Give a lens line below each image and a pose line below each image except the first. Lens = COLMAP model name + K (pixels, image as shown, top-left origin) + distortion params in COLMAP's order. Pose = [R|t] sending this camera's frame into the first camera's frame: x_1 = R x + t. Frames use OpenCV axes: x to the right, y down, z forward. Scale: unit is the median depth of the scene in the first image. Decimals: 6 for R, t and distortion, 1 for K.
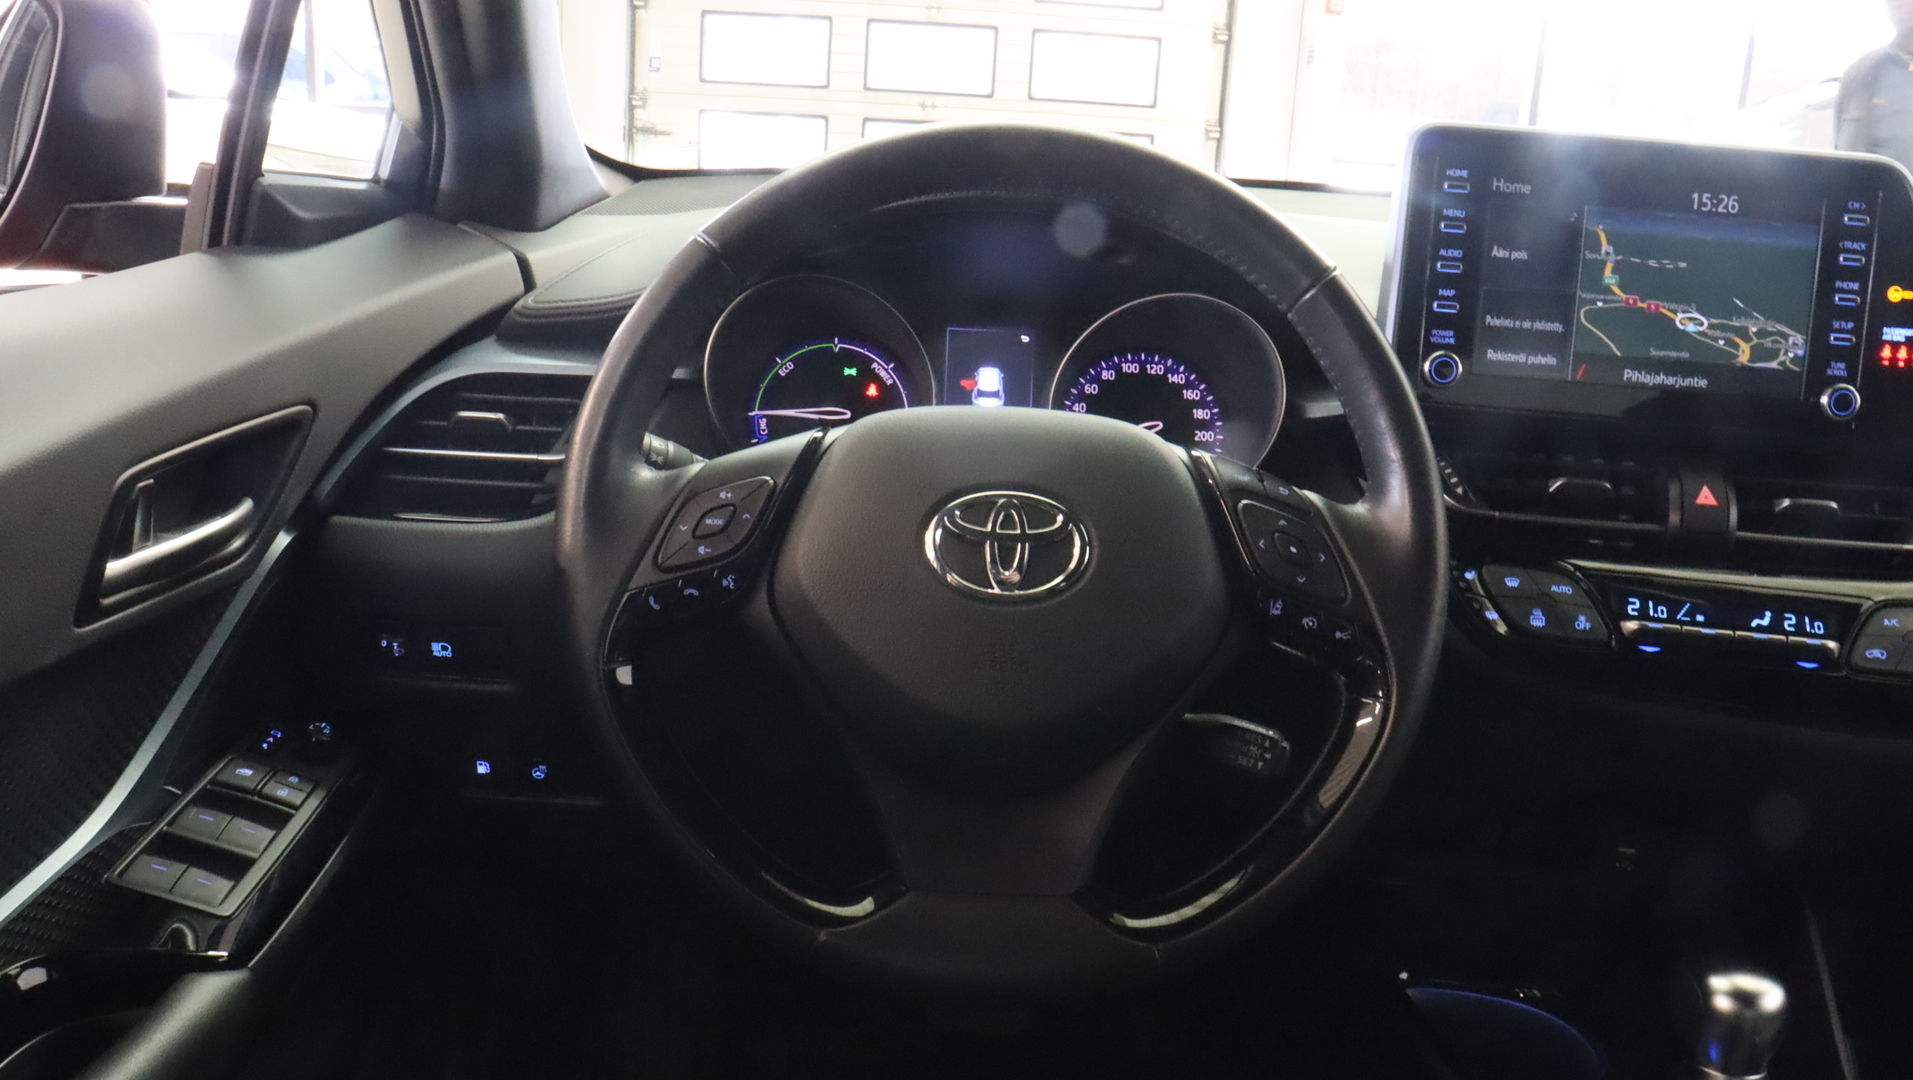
lens RADIAL K [[1524.2, 0, 956.5], [0, 1524.2, 540.0], [0, 0, 1]] dist [-0.142756, 0.117564]
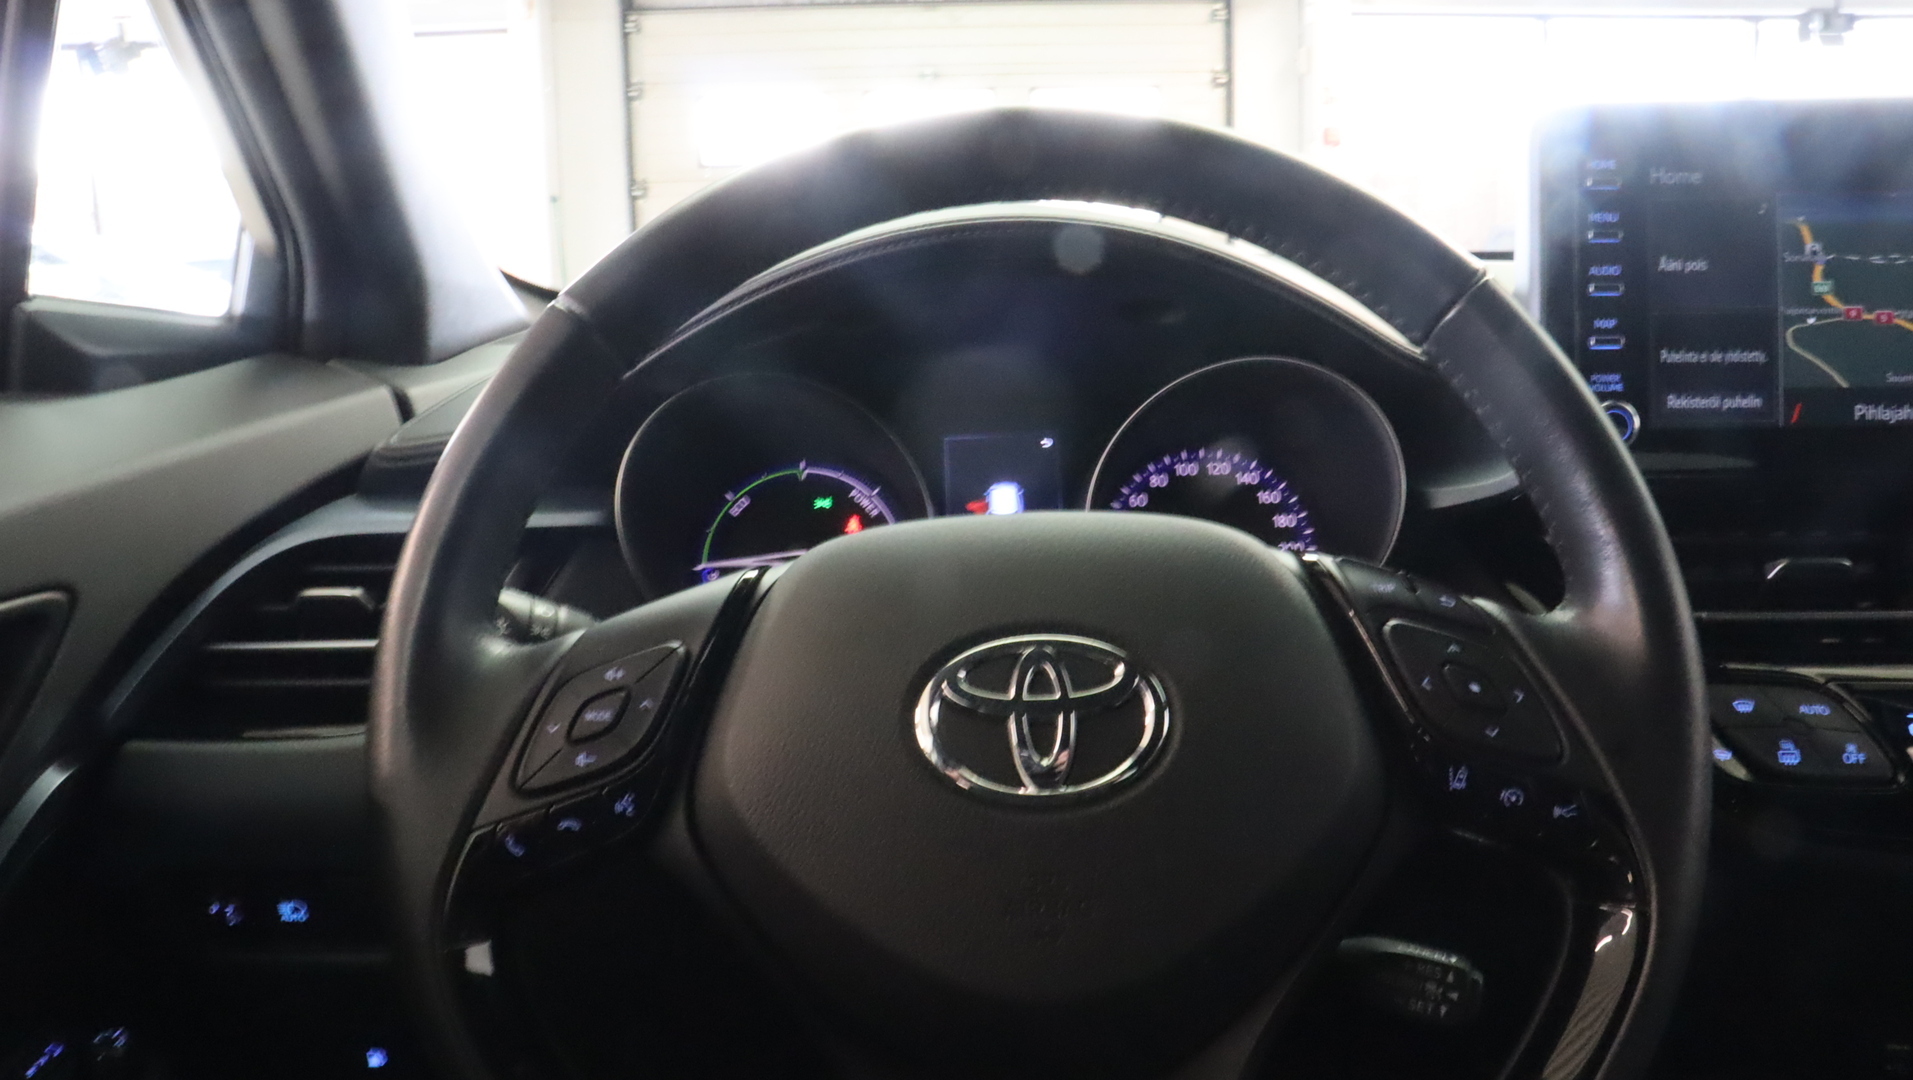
lens RADIAL K [[1524.2, 0, 956.5], [0, 1524.2, 540.0], [0, 0, 1]] dist [-0.142756, 0.117564]
pose [[0.996516, -0.080953, -0.020053, 0.013568], [0.078269, 0.990806, -0.110350, -0.002688], [0.028802, 0.108396, 0.993691, 0.291985]]
